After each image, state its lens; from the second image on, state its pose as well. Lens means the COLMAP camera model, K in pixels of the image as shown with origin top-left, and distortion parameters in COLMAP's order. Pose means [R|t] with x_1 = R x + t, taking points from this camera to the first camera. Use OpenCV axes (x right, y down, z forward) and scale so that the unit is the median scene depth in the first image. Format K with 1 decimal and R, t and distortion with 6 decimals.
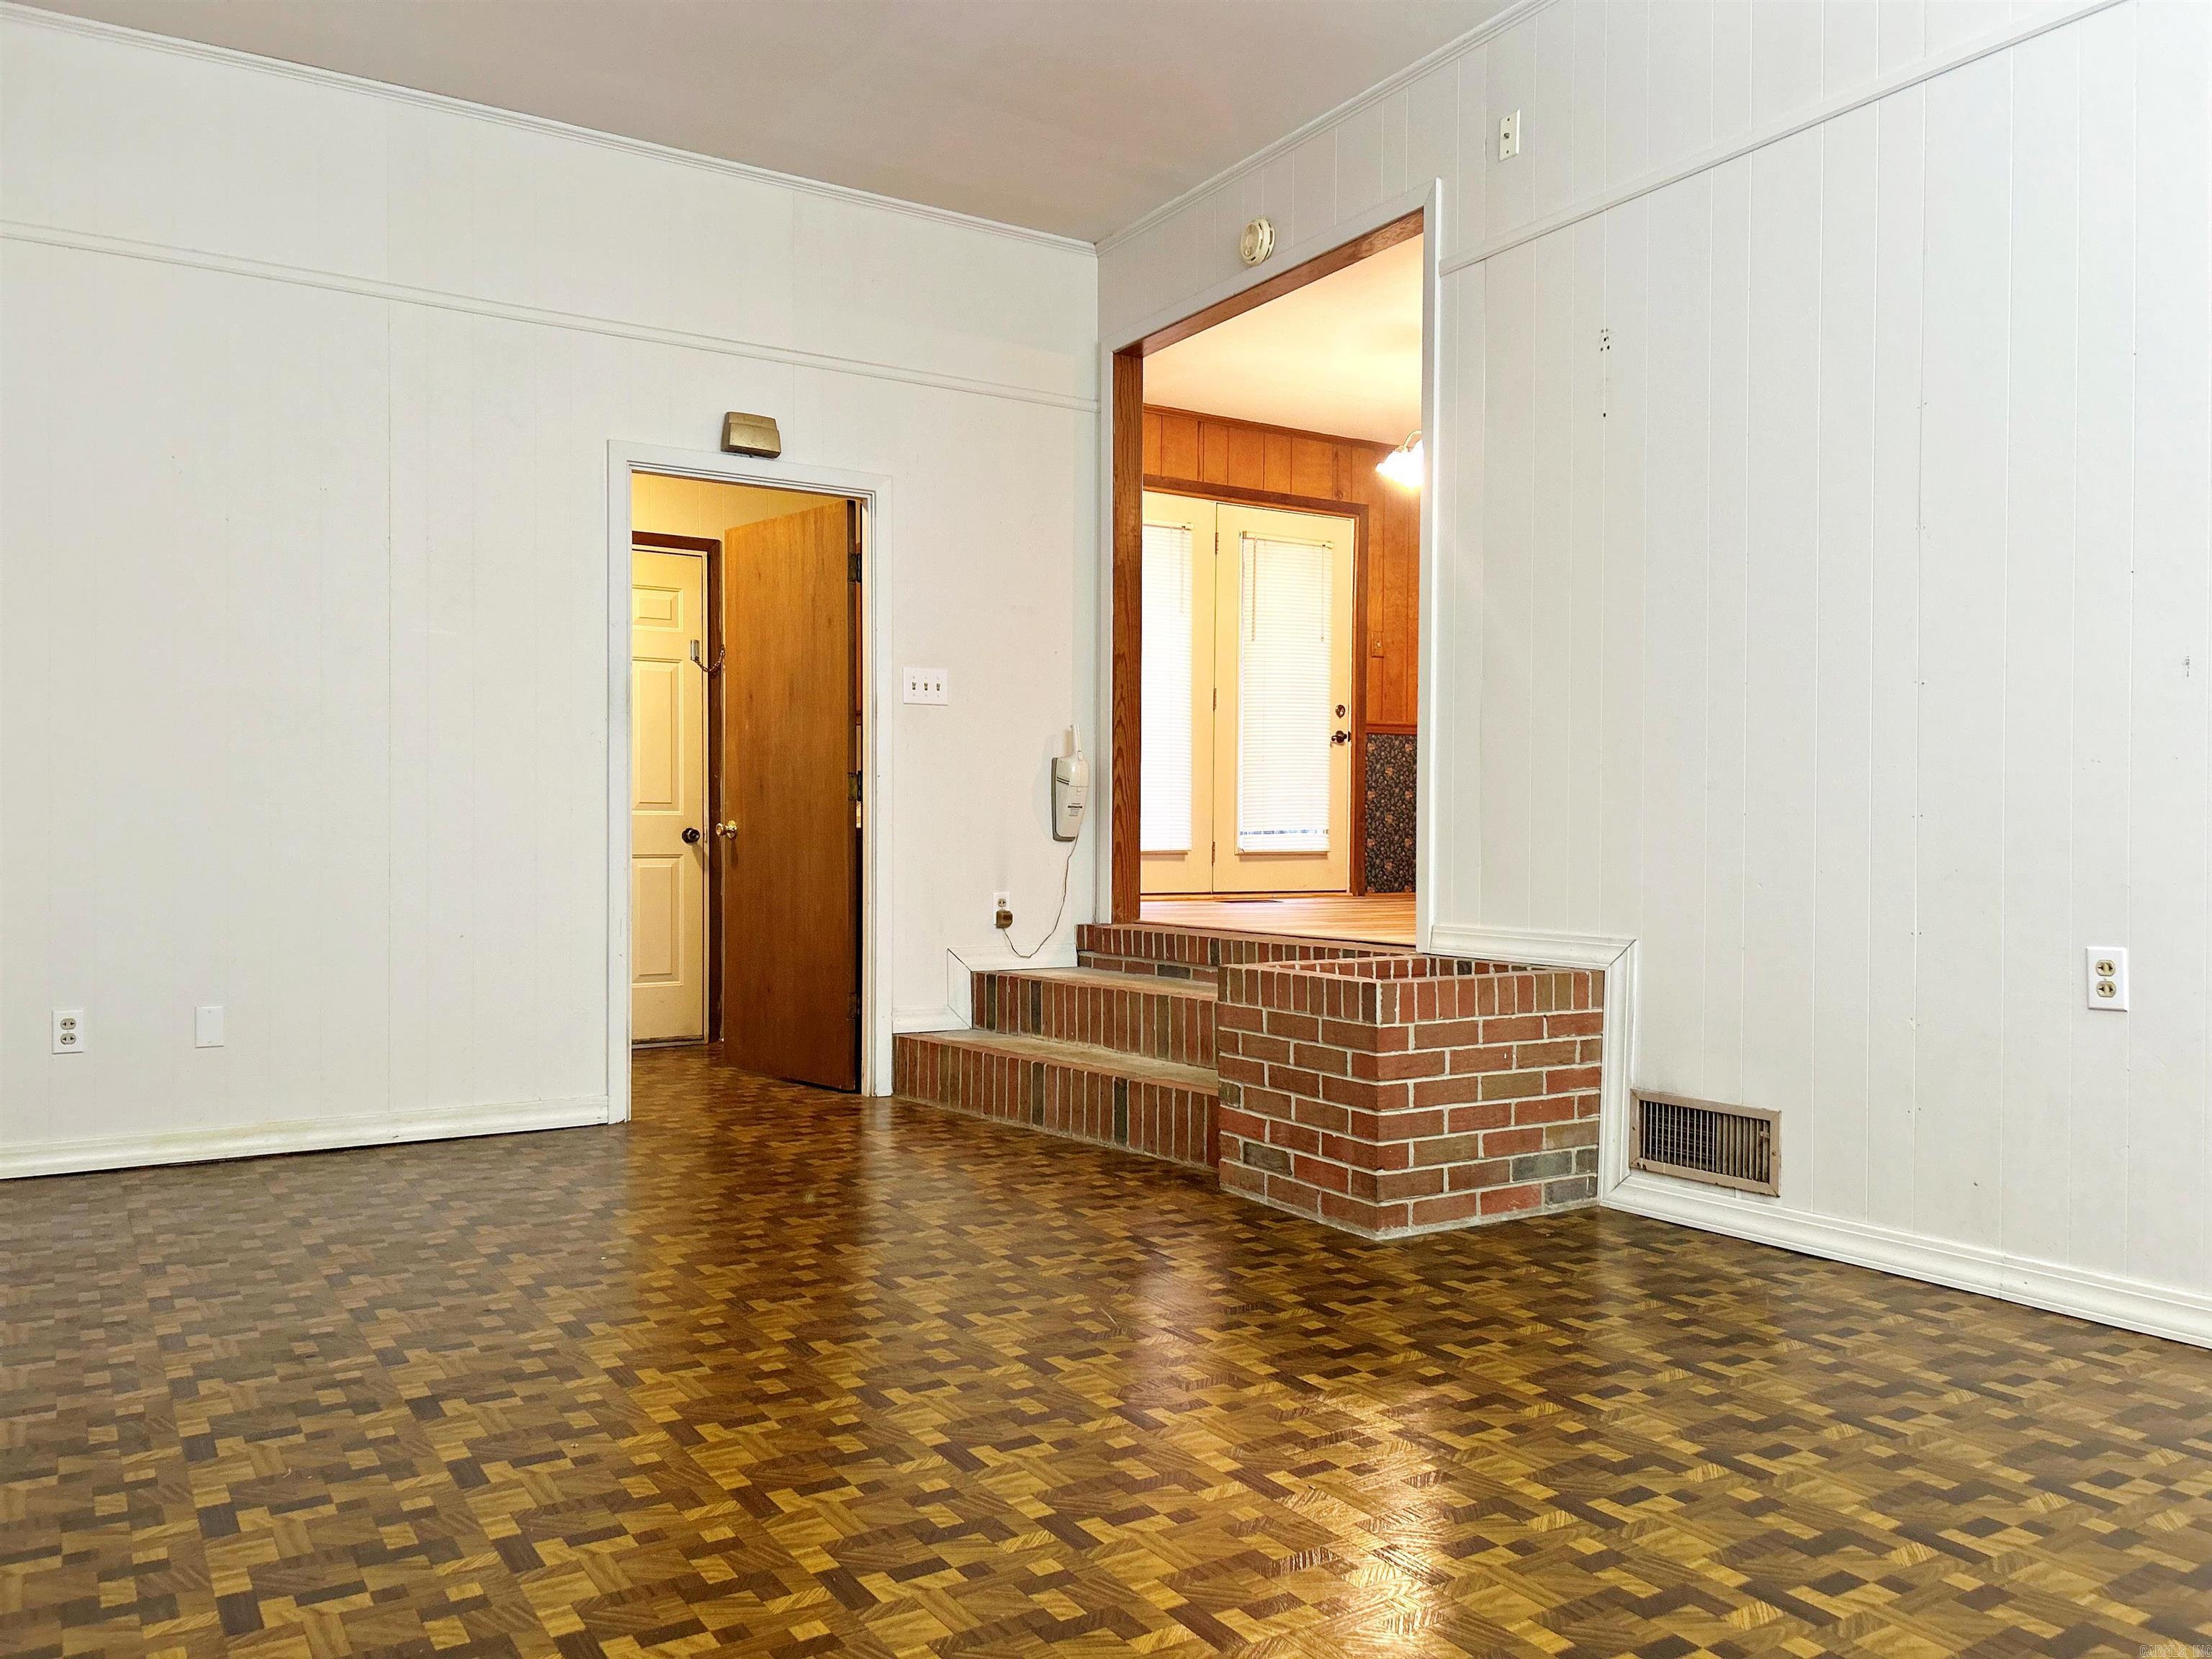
lens RADIAL K [[1660.6, 0, 1102.6], [0, 1660.6, 827.4], [0, 0, 1]] dist [0.040230, -0.037029]
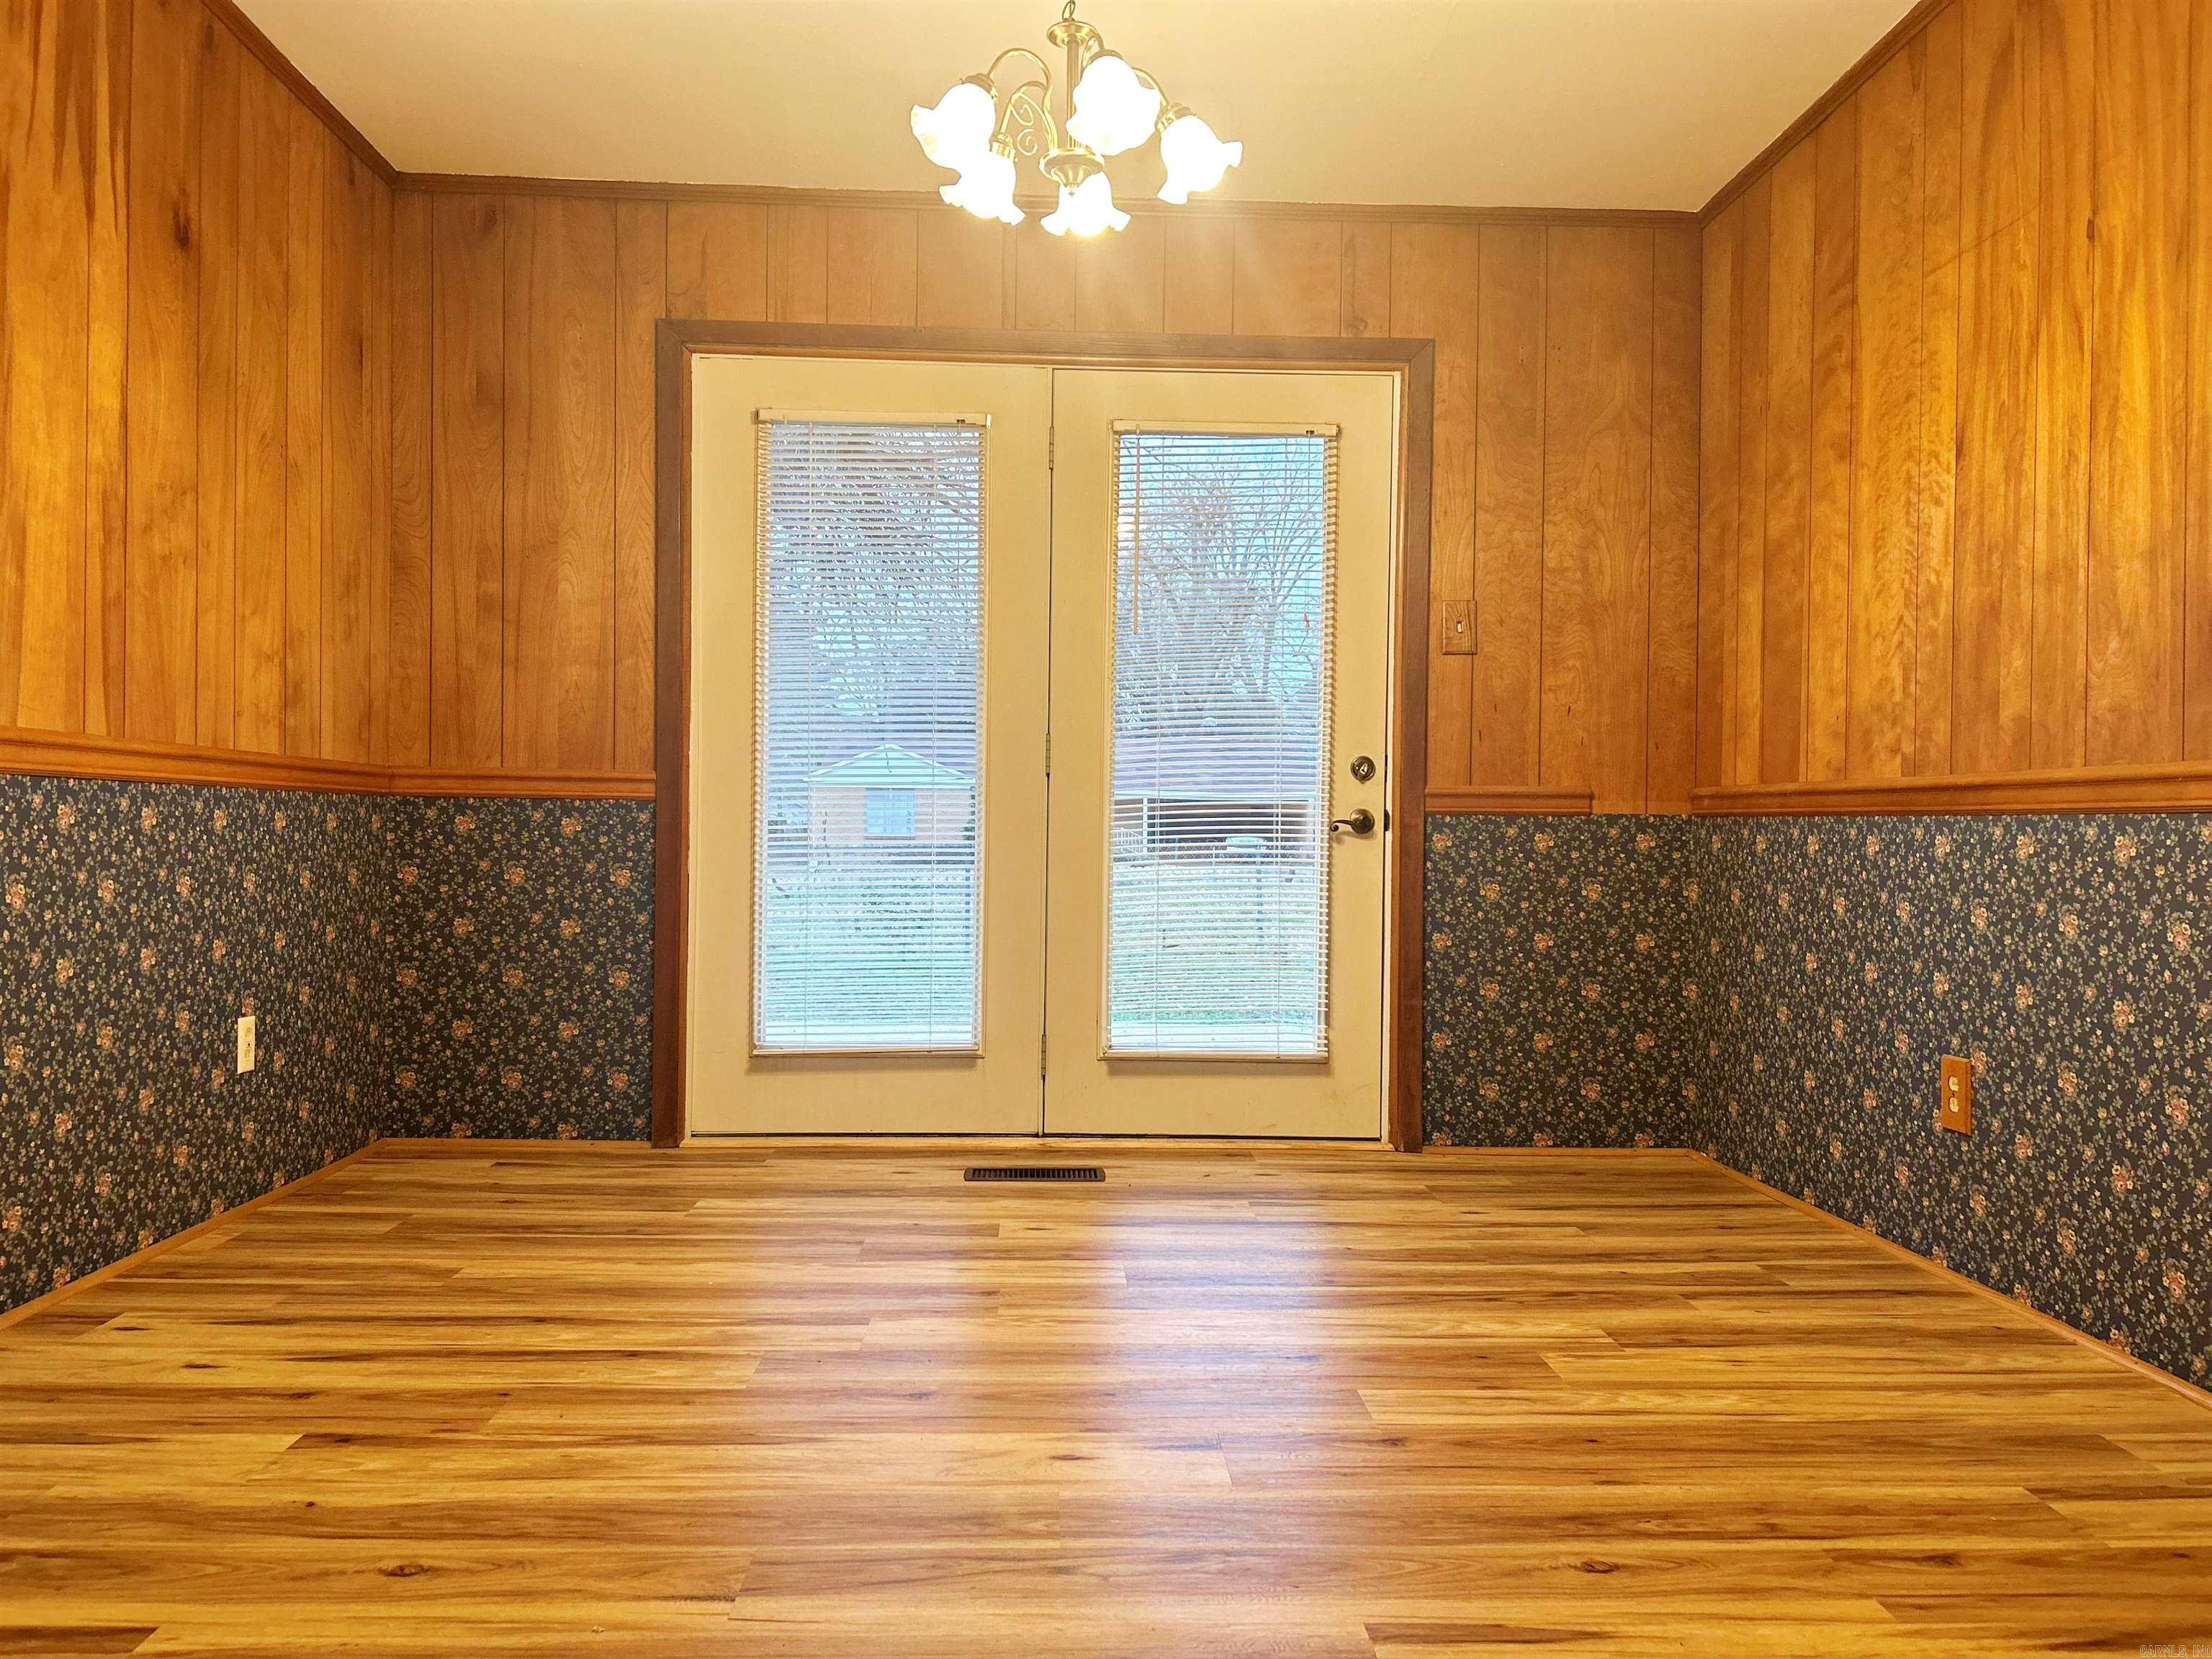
lens RADIAL K [[1660.6, 0, 1095.1], [0, 1660.6, 829.2], [0, 0, 1]] dist [0.040230, -0.037029]
pose [[0.853105, 0.003856, -0.521725, 0.539217], [-0.004405, 0.999990, 0.000188, -0.085212], [0.521720, 0.002137, 0.853114, 0.883839]]
